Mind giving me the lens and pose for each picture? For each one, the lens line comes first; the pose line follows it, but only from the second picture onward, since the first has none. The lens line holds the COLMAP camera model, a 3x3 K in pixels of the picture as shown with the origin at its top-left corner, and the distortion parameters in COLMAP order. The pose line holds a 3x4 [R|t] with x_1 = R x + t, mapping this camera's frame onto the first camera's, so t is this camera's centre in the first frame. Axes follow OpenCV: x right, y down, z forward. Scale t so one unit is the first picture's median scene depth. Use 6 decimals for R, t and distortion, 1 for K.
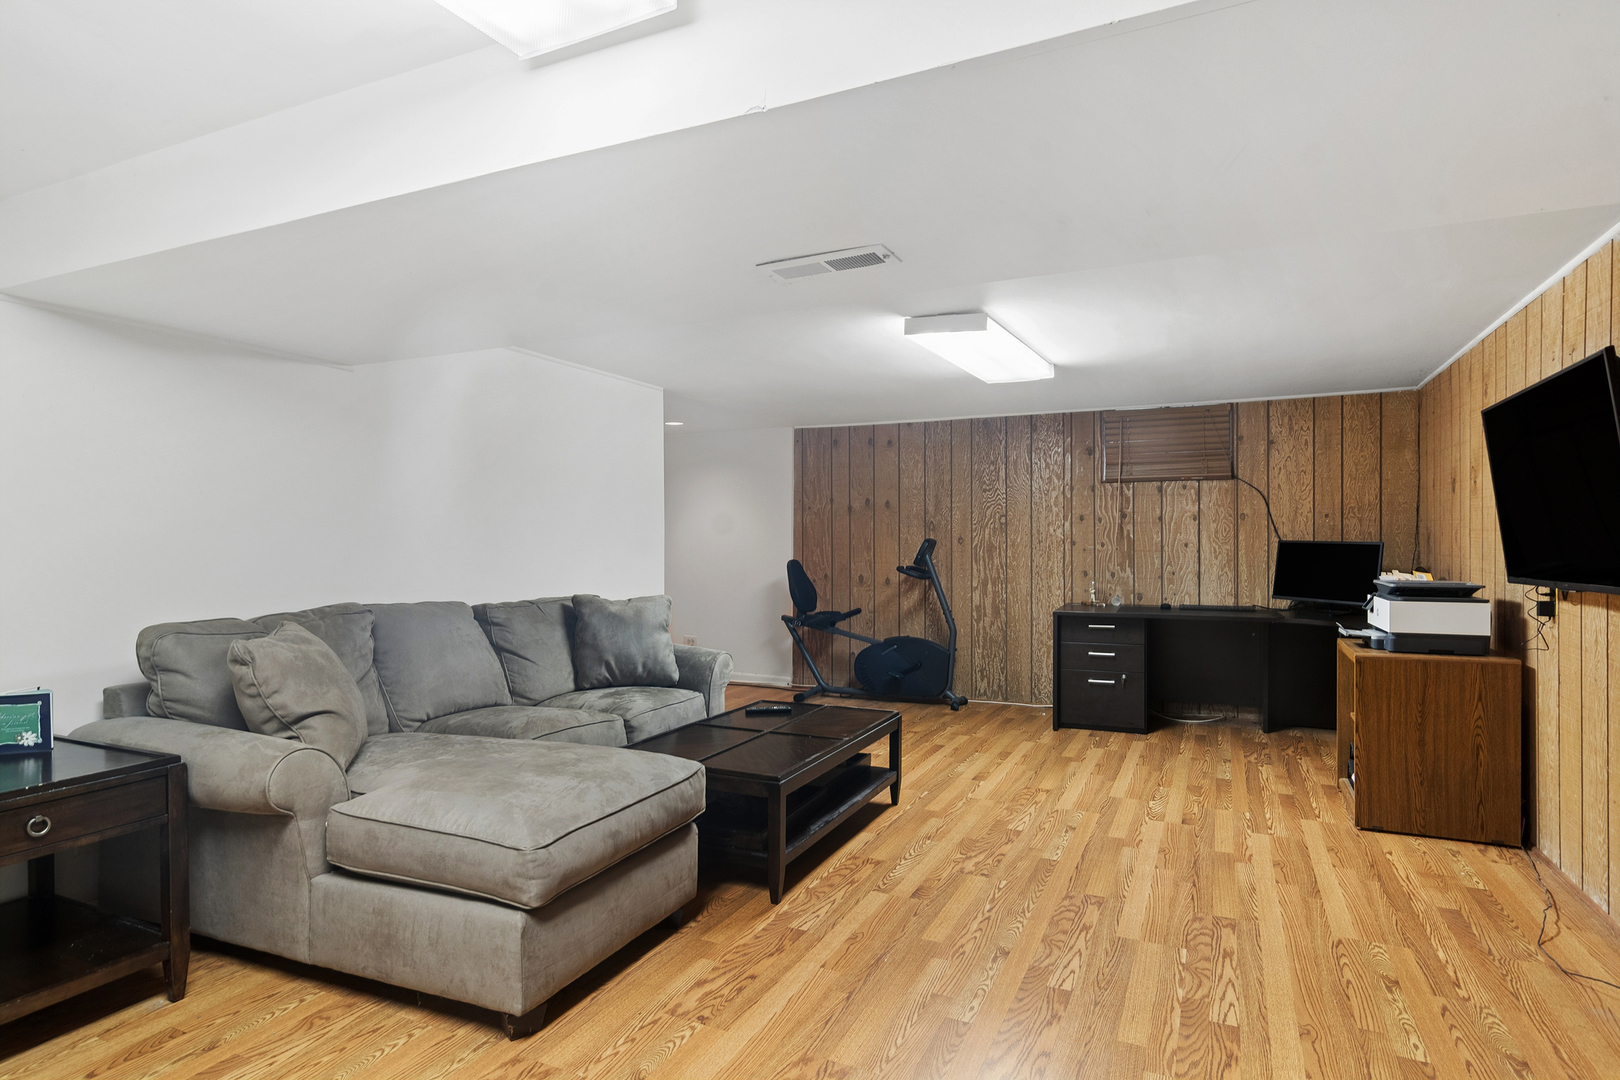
lens RADIAL K [[855.4, 0, 815.6], [0, 855.4, 541.9], [0, 0, 1]] dist [0.006048, 0.002435]
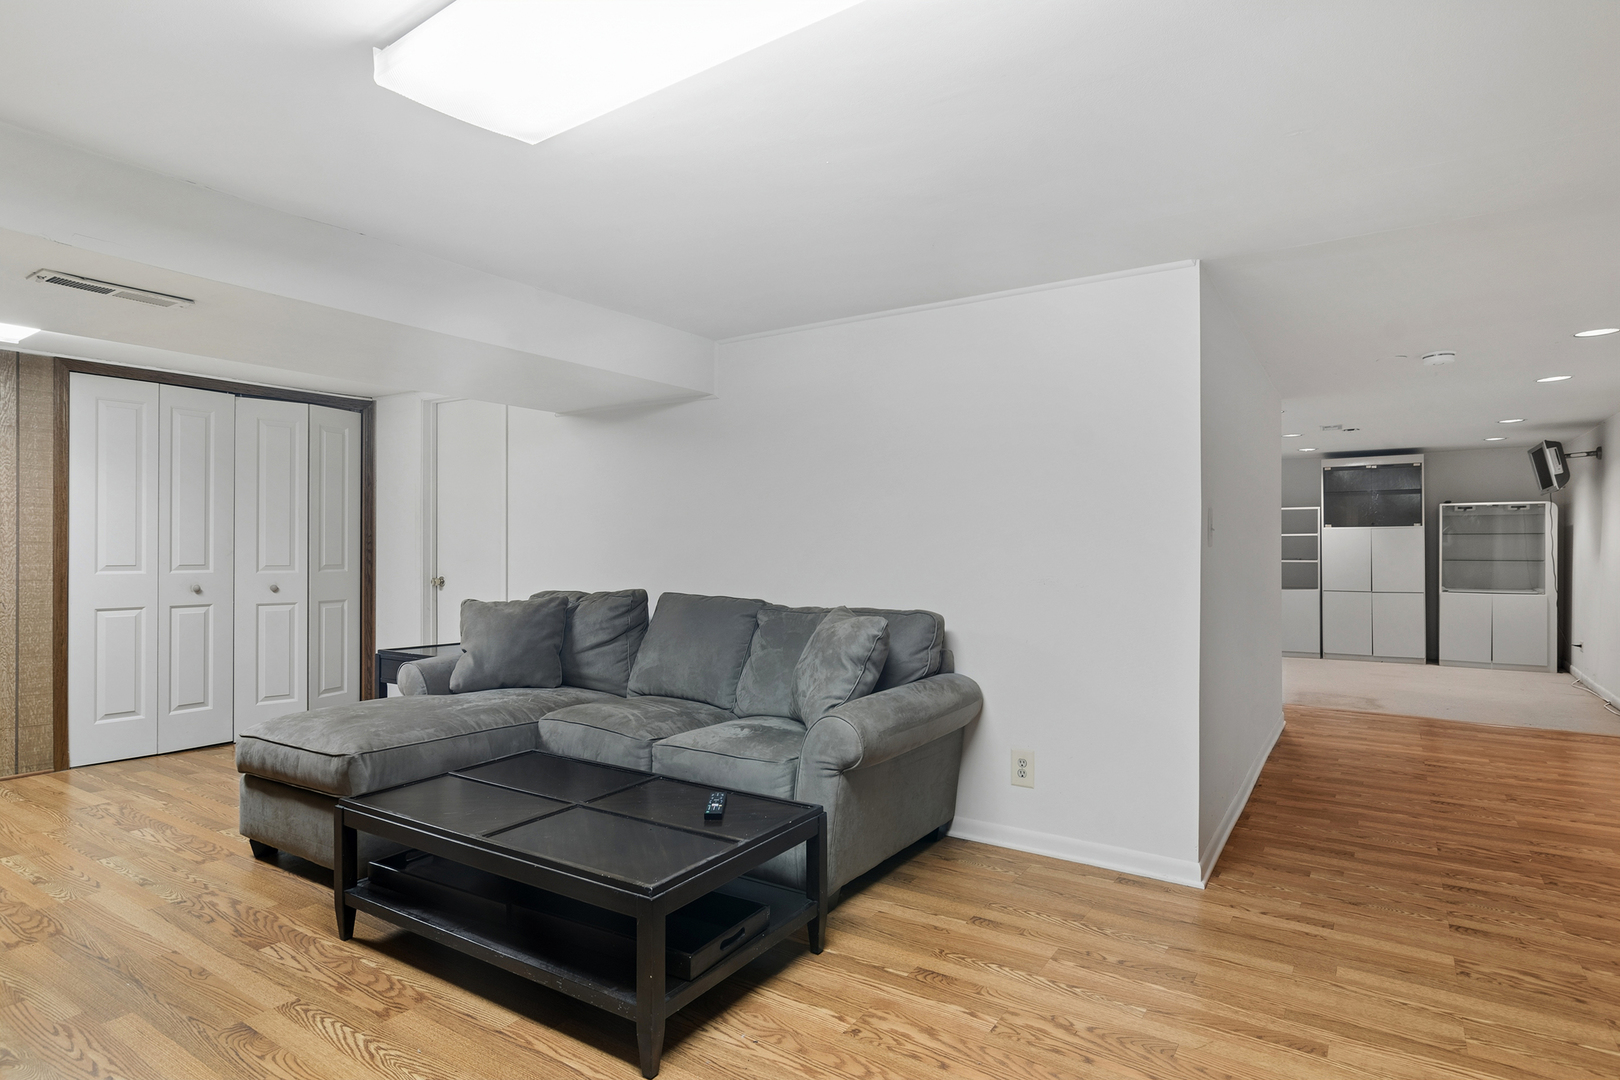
lens RADIAL K [[855.4, 0, 810.0], [0, 855.4, 542.1], [0, 0, 1]] dist [0.006048, 0.002435]
pose [[-0.146443, 0.004044, -0.989211, 0.822833], [0.014906, 0.999887, 0.001881, -0.000431], [0.989107, -0.014470, -0.146487, 1.694335]]
